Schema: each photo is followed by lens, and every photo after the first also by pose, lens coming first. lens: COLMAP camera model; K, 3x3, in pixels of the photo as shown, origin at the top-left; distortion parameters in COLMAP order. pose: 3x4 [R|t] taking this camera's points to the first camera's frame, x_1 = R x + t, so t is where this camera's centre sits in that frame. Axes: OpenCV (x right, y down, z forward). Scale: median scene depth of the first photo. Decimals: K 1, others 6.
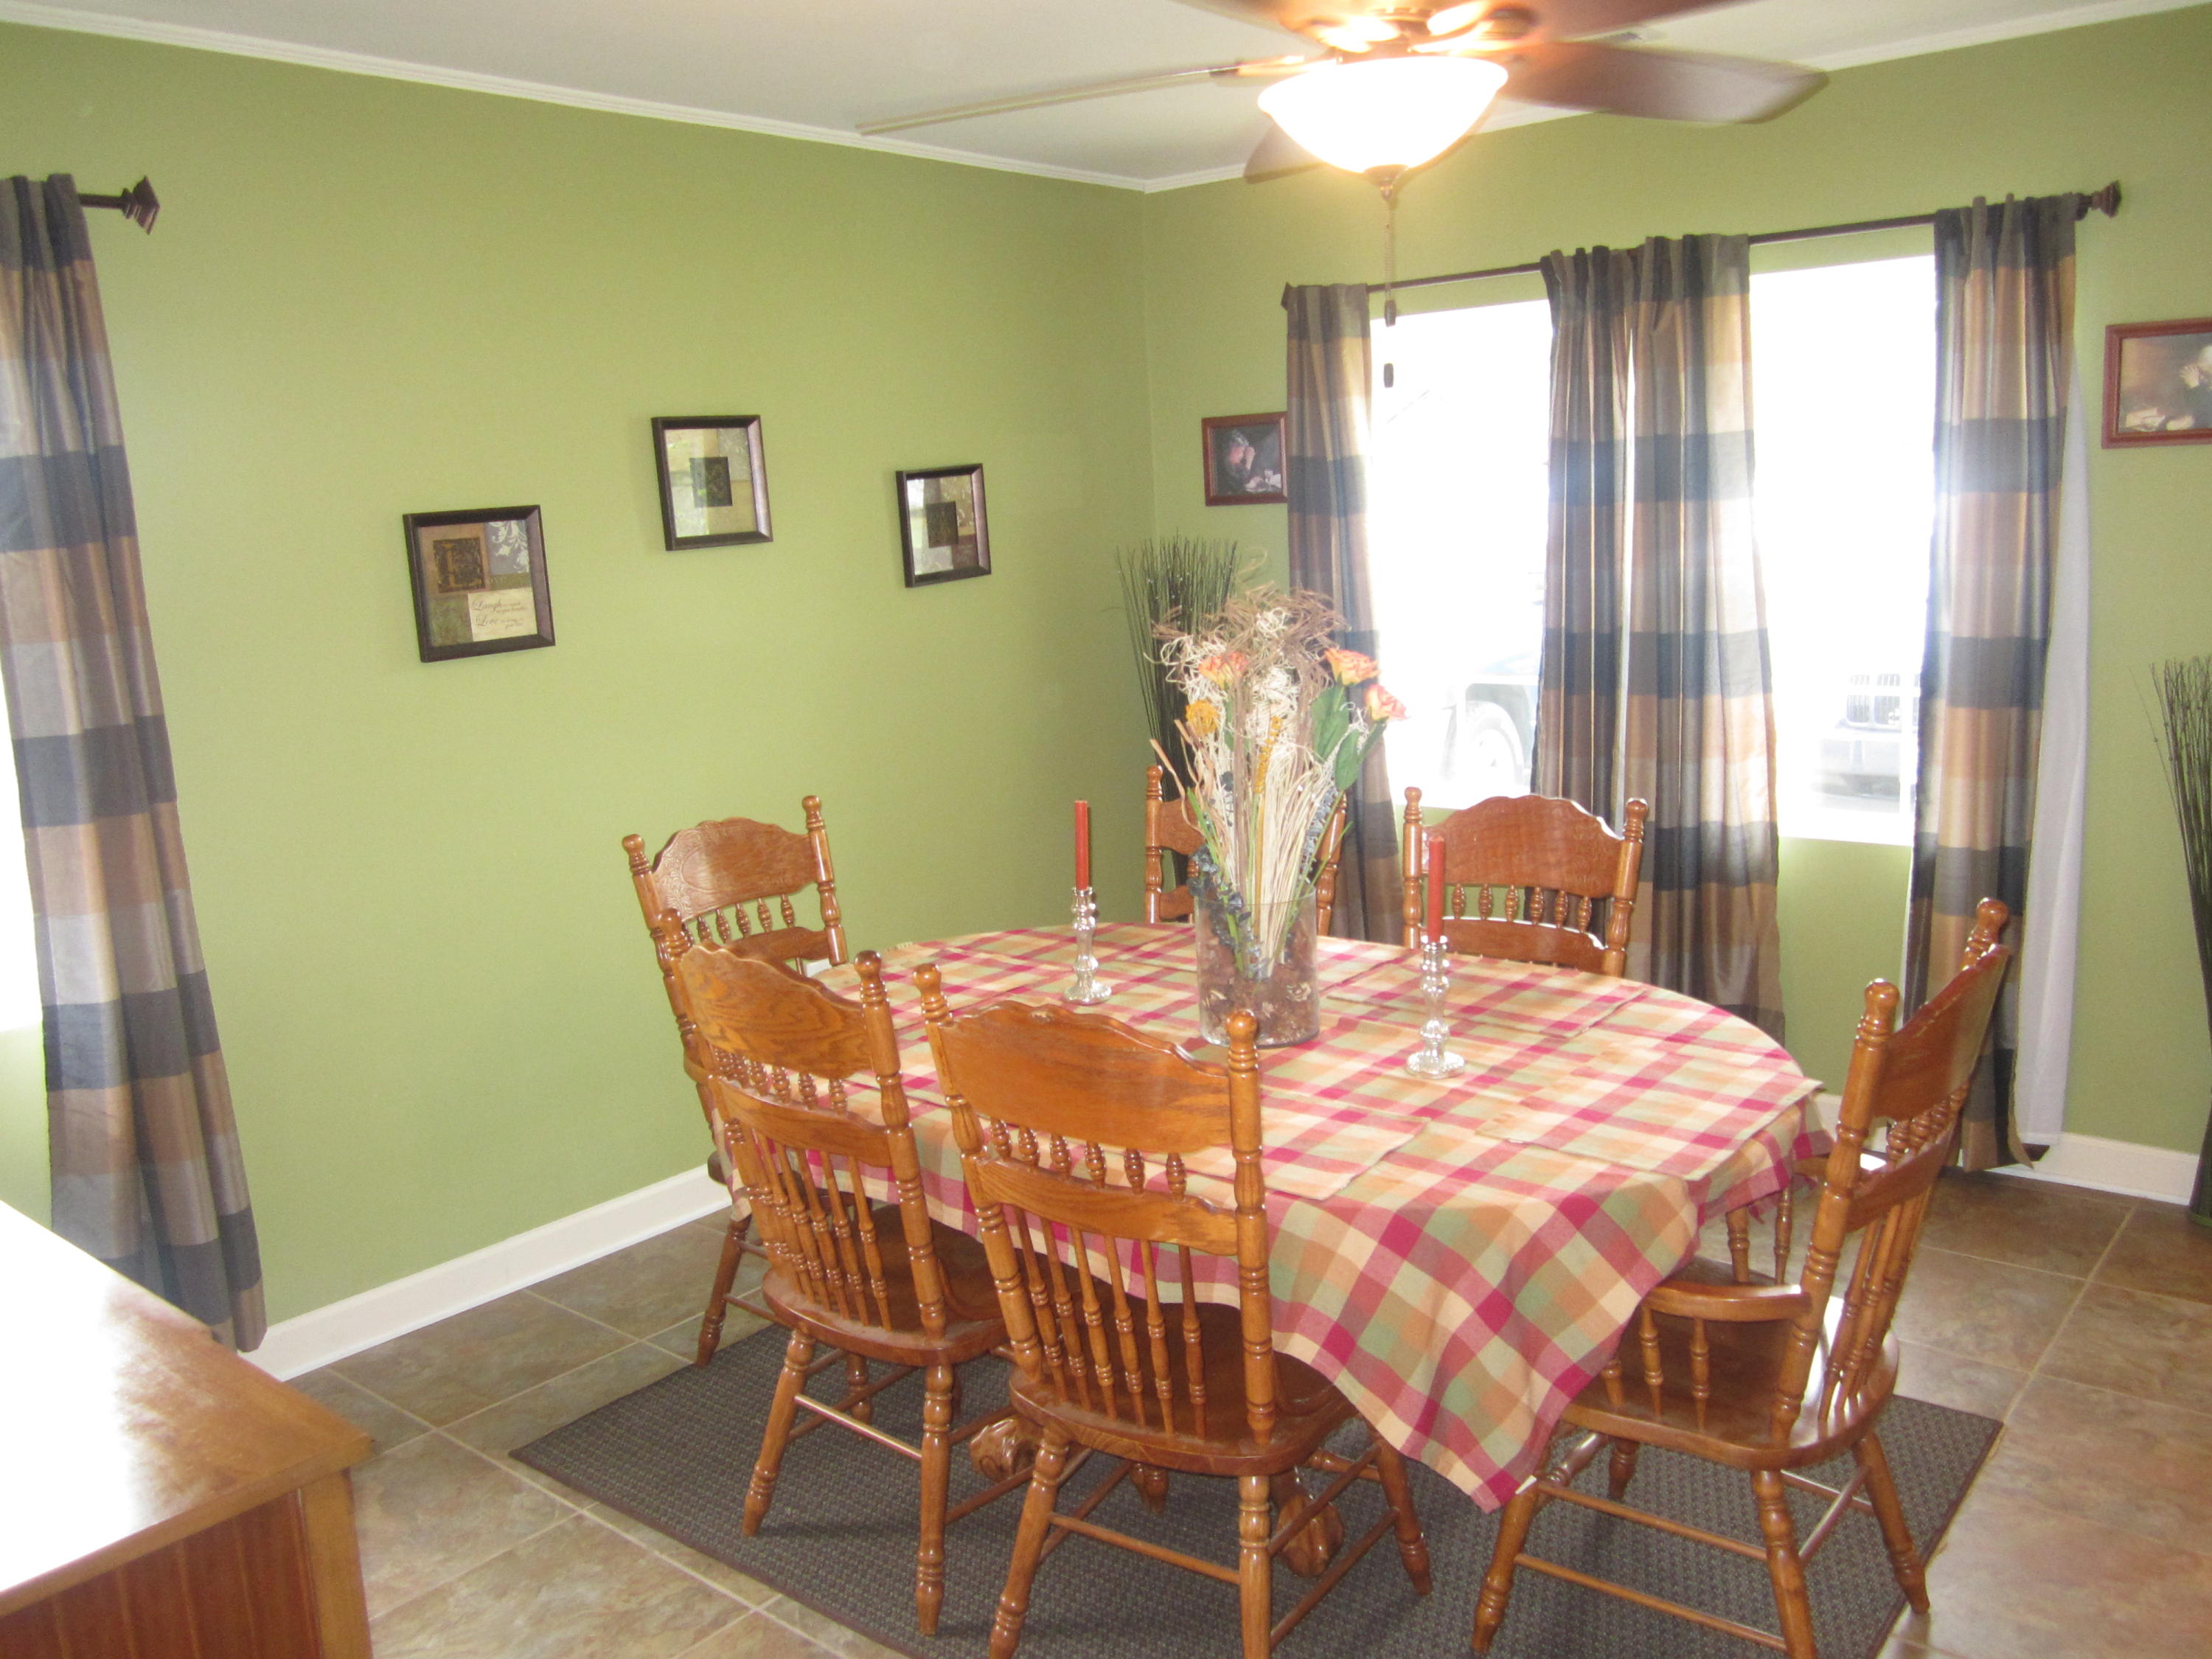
lens RADIAL K [[1819.8, 0, 1106.0], [0, 1819.8, 829.5], [0, 0, 1]] dist [-0.058476, 0.026596]
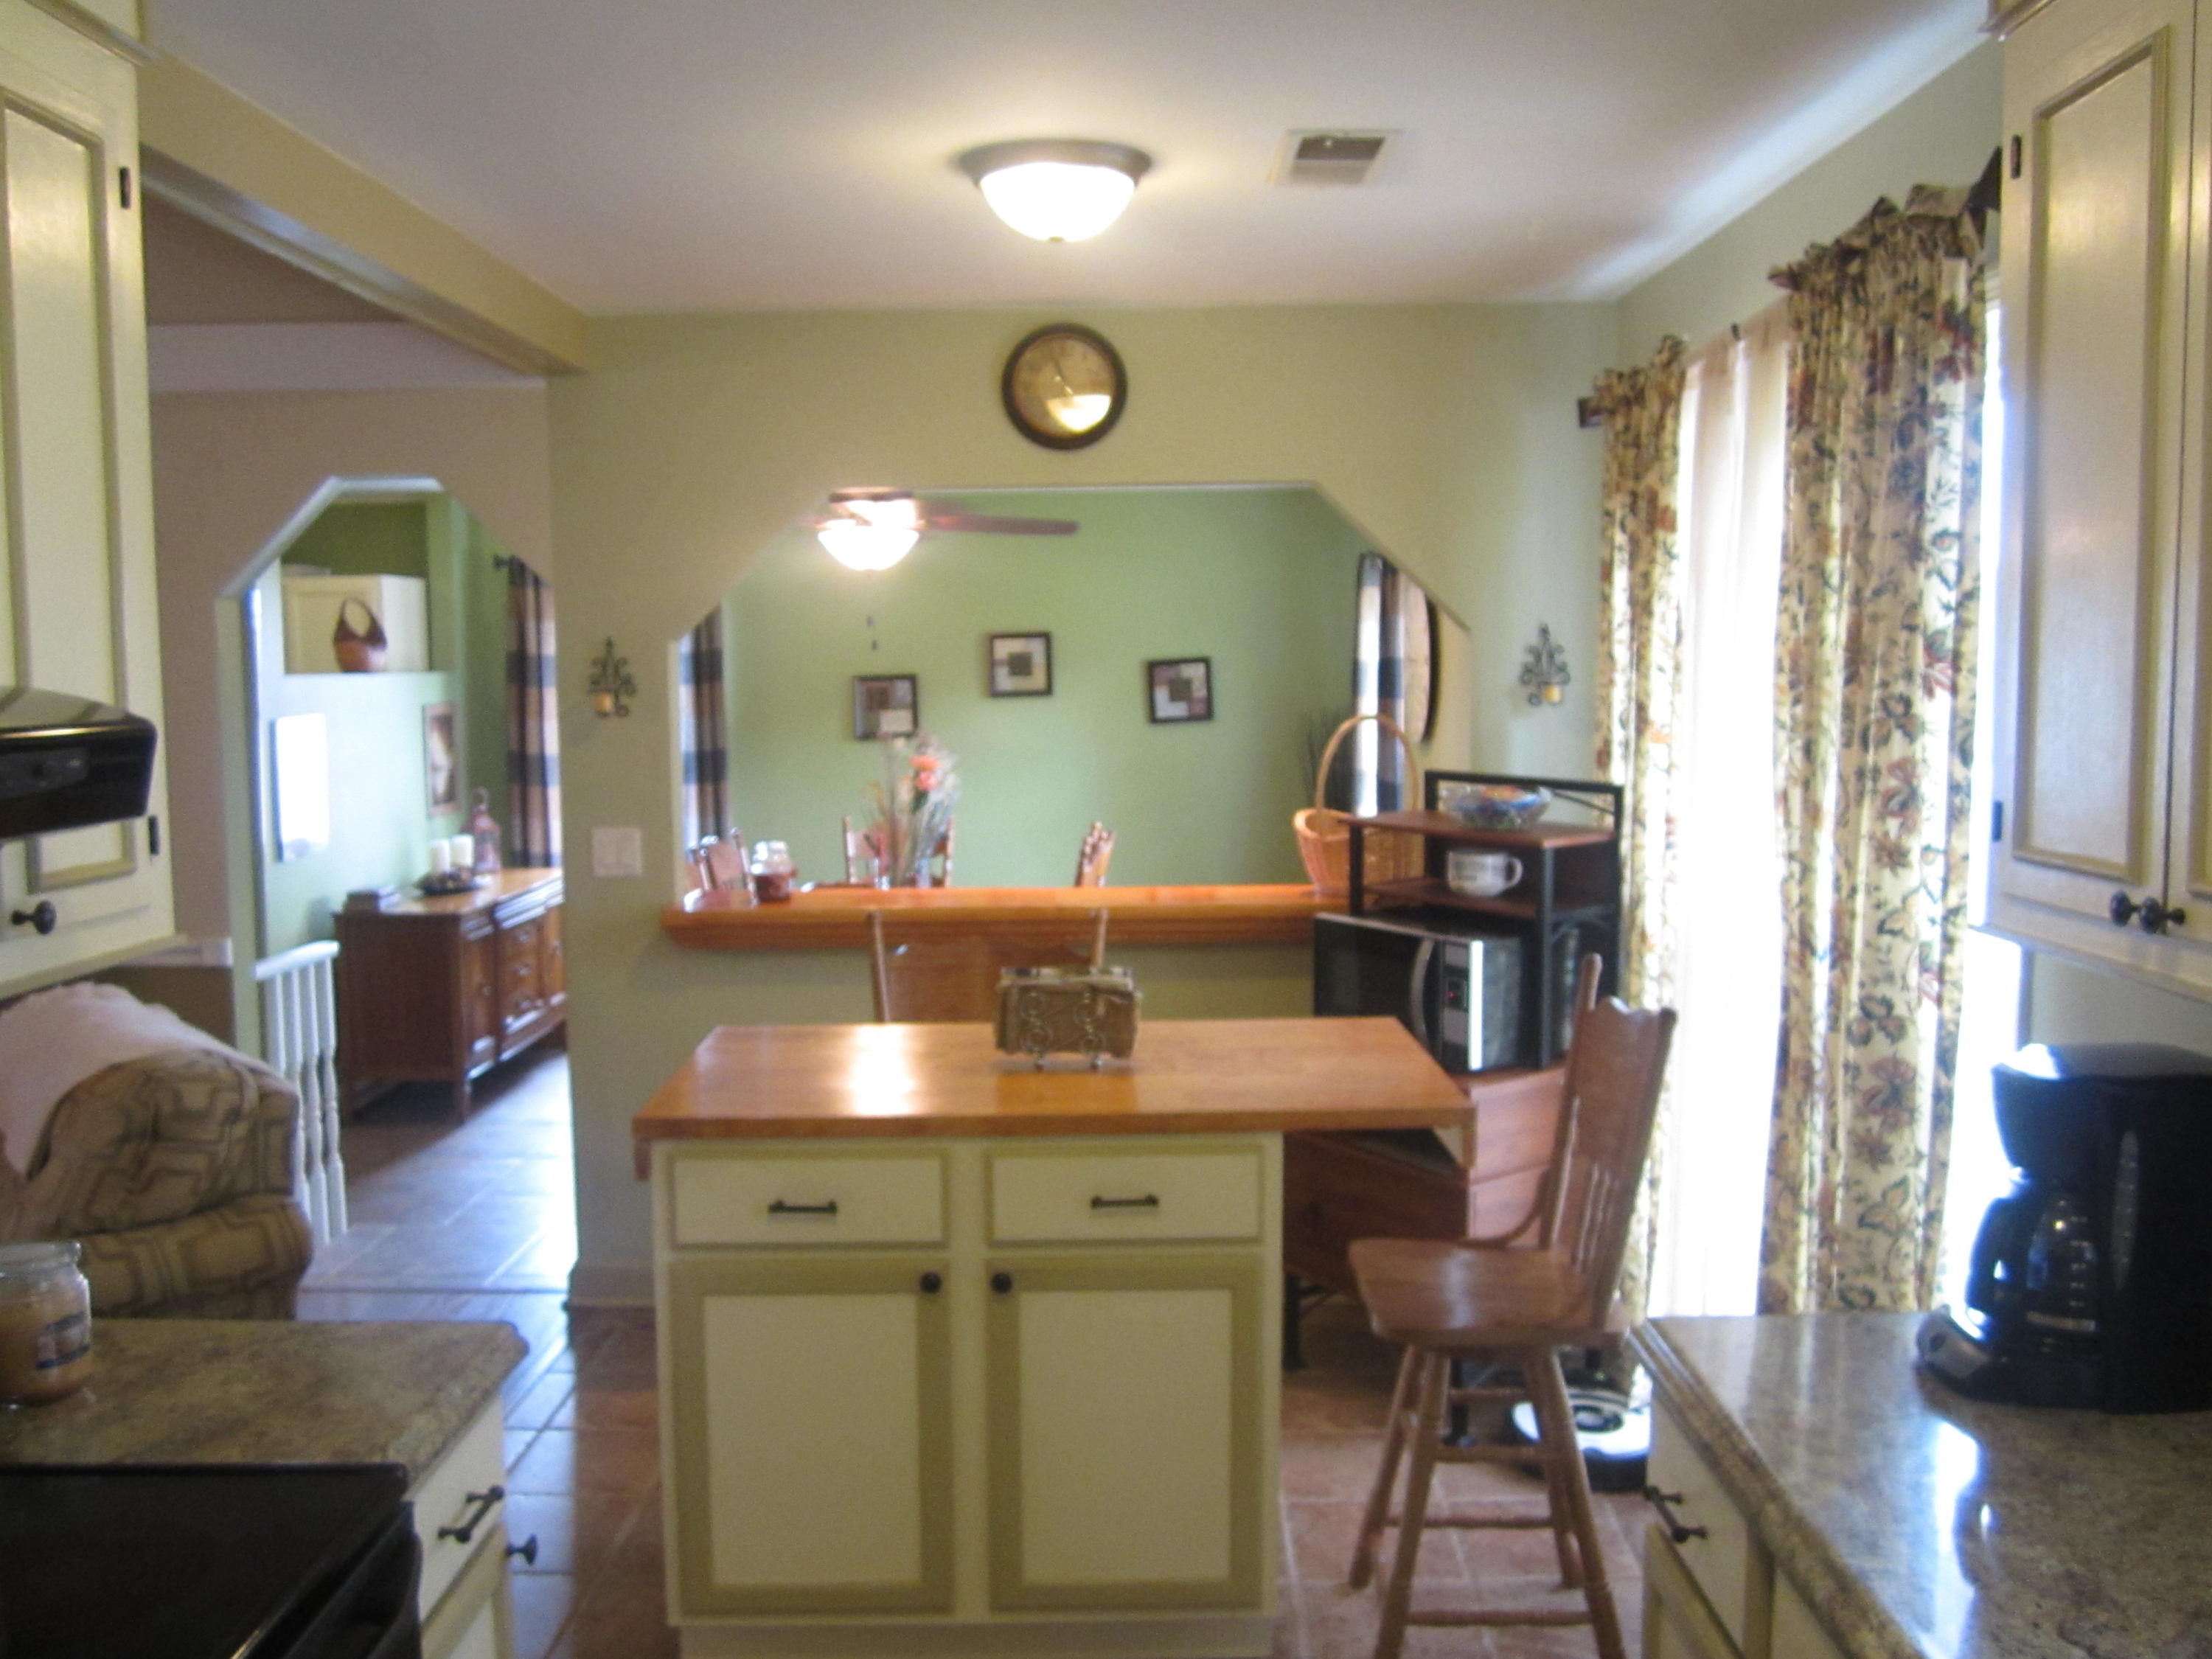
lens RADIAL K [[1819.8, 0, 1106.0], [0, 1819.8, 829.5], [0, 0, 1]] dist [-0.058476, 0.026596]
pose [[0.637438, 0.109517, -0.762679, 1.614504], [-0.157843, 0.987415, 0.009865, -0.050291], [0.754161, 0.114095, 0.646702, -0.259203]]
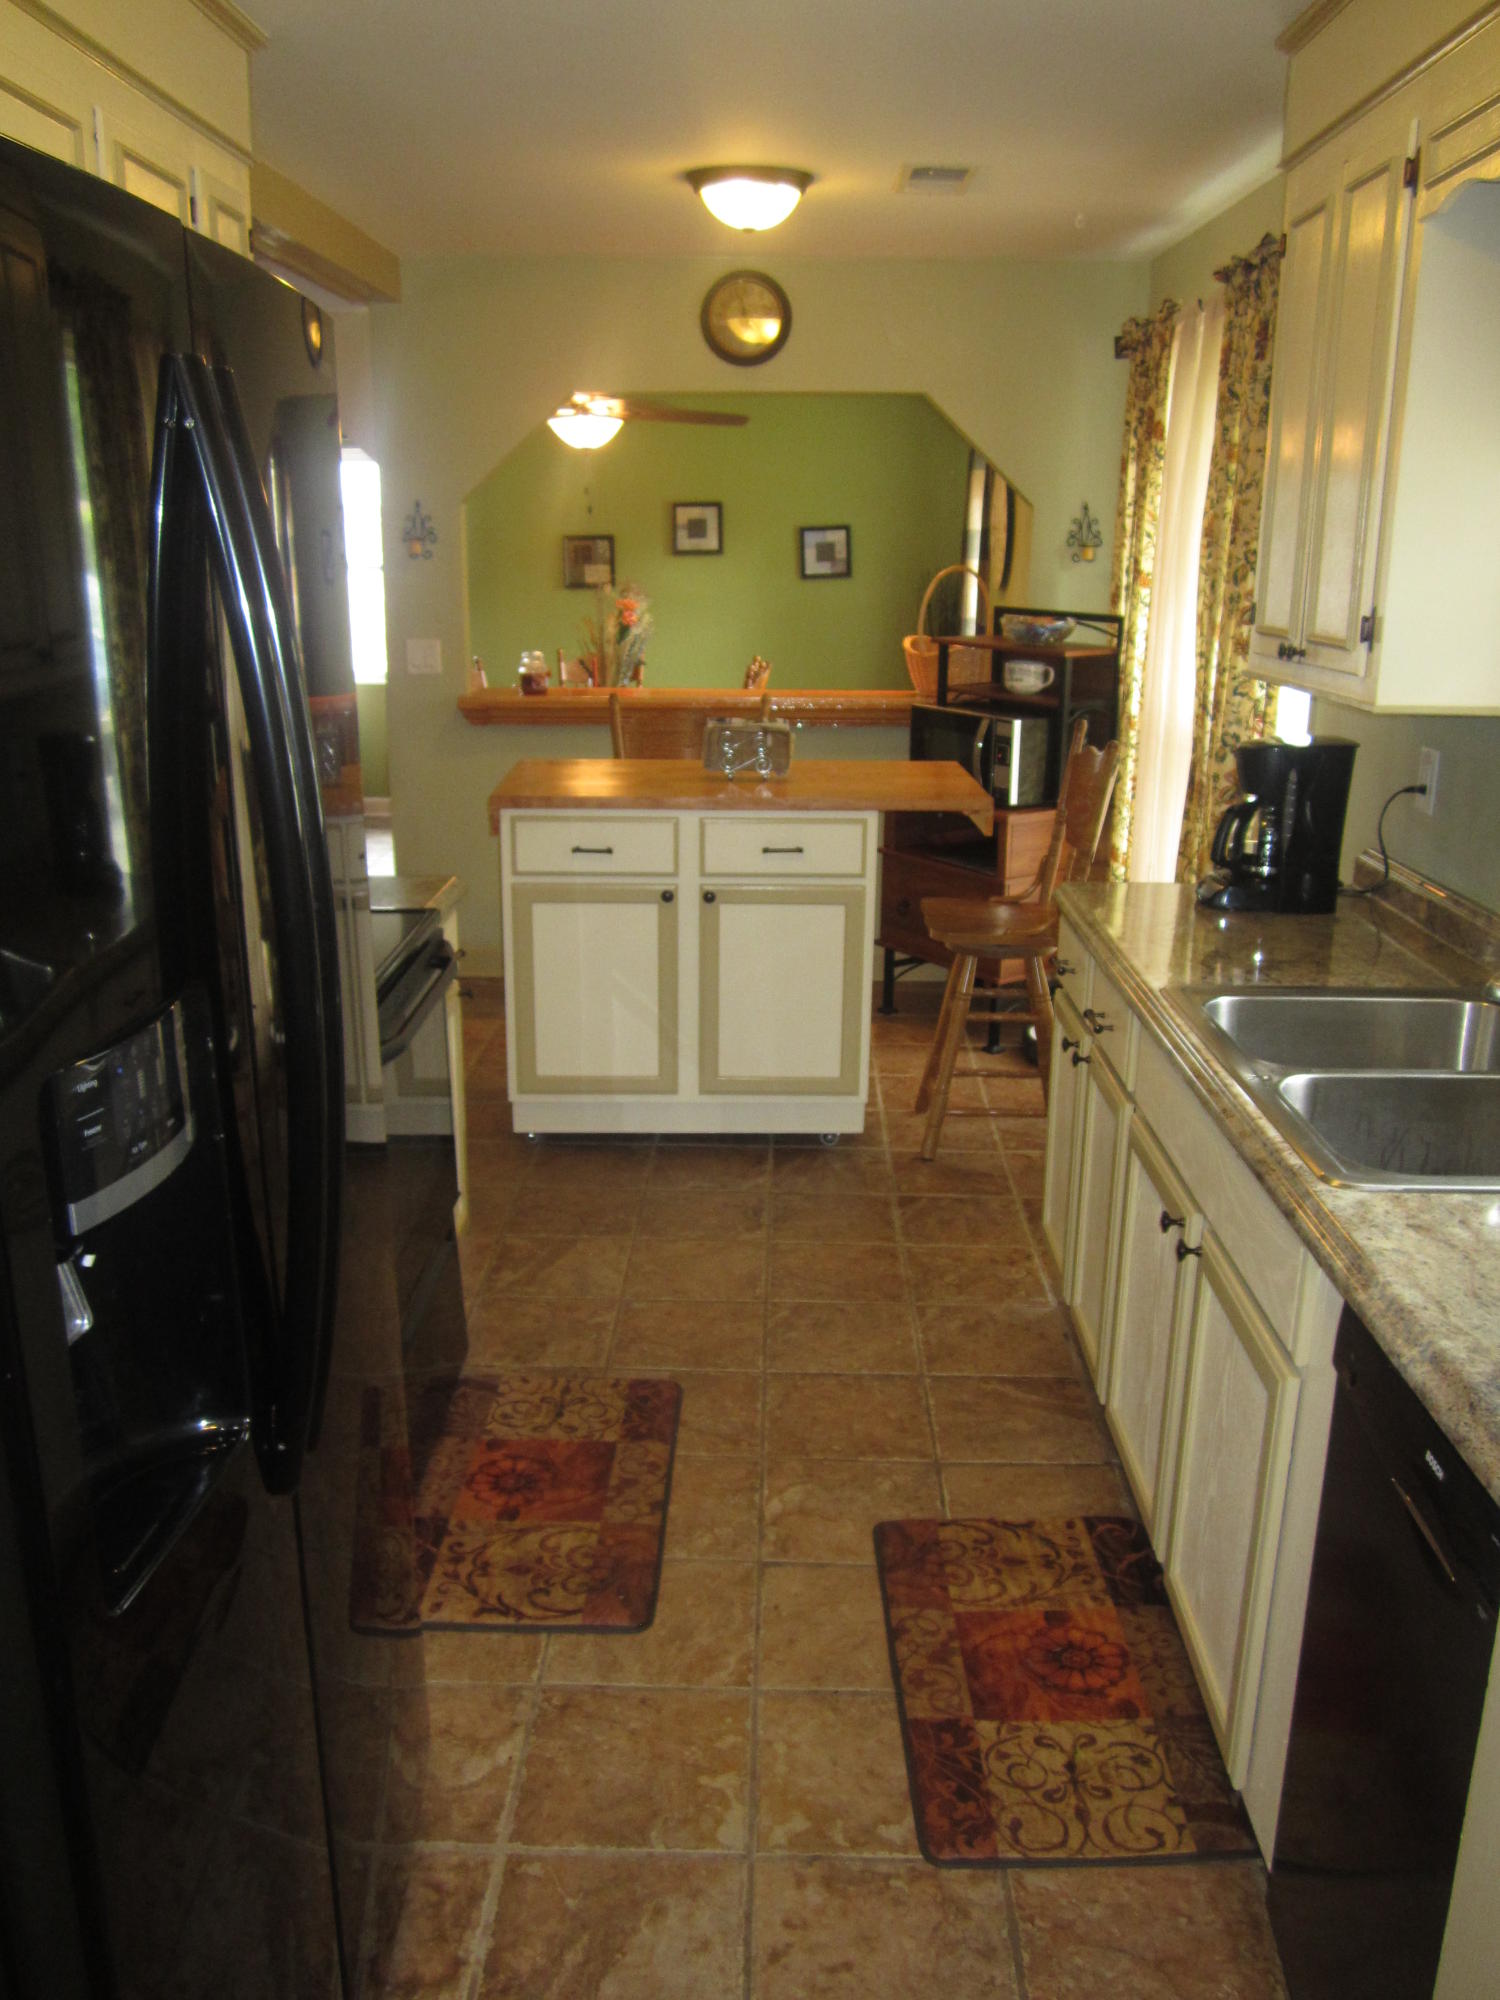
lens RADIAL K [[1645.4, 0, 750.0], [0, 1645.4, 1000.0], [0, 0, 1]] dist [-0.058476, 0.026596]
pose [[0.632669, 0.260590, -0.729262, 1.882839], [-0.175454, 0.965431, 0.192766, -0.012506], [0.754285, 0.005995, 0.656519, -0.493813]]
